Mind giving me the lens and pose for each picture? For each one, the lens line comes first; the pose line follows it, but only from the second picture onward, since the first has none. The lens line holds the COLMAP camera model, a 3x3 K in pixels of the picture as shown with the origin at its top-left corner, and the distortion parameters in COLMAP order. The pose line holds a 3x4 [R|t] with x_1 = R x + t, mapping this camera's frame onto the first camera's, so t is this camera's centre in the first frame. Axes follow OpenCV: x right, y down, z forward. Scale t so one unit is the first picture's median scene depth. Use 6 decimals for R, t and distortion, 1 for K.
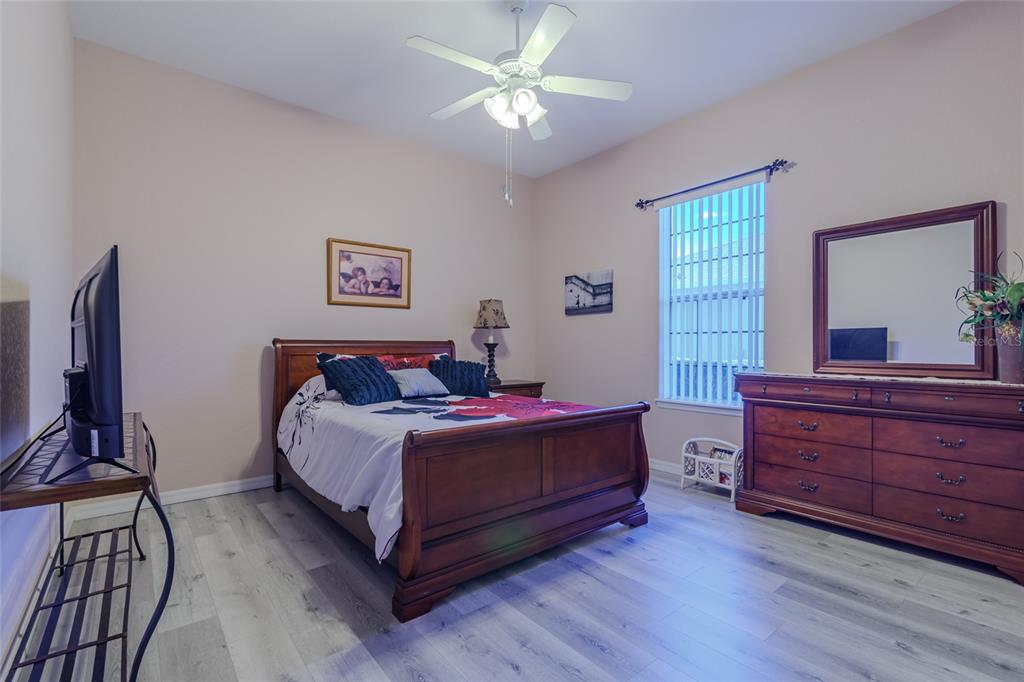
lens RADIAL K [[464.2, 0, 508.9], [0, 464.2, 345.0], [0, 0, 1]] dist [0.001173, -0.000438]
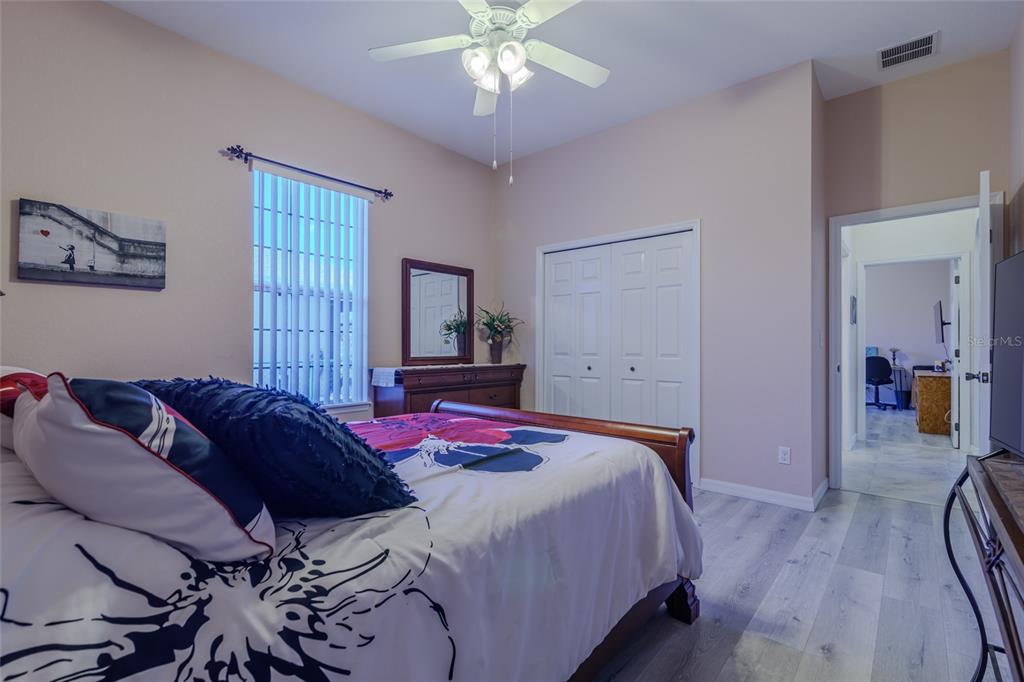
lens RADIAL K [[464.2, 0, 508.9], [0, 464.2, 345.0], [0, 0, 1]] dist [0.001173, -0.000438]
pose [[-0.175005, -0.002327, 0.984565, -0.479793], [-0.007133, 0.999974, 0.001095, -0.001236], [-0.984542, -0.006831, -0.175017, 0.653432]]
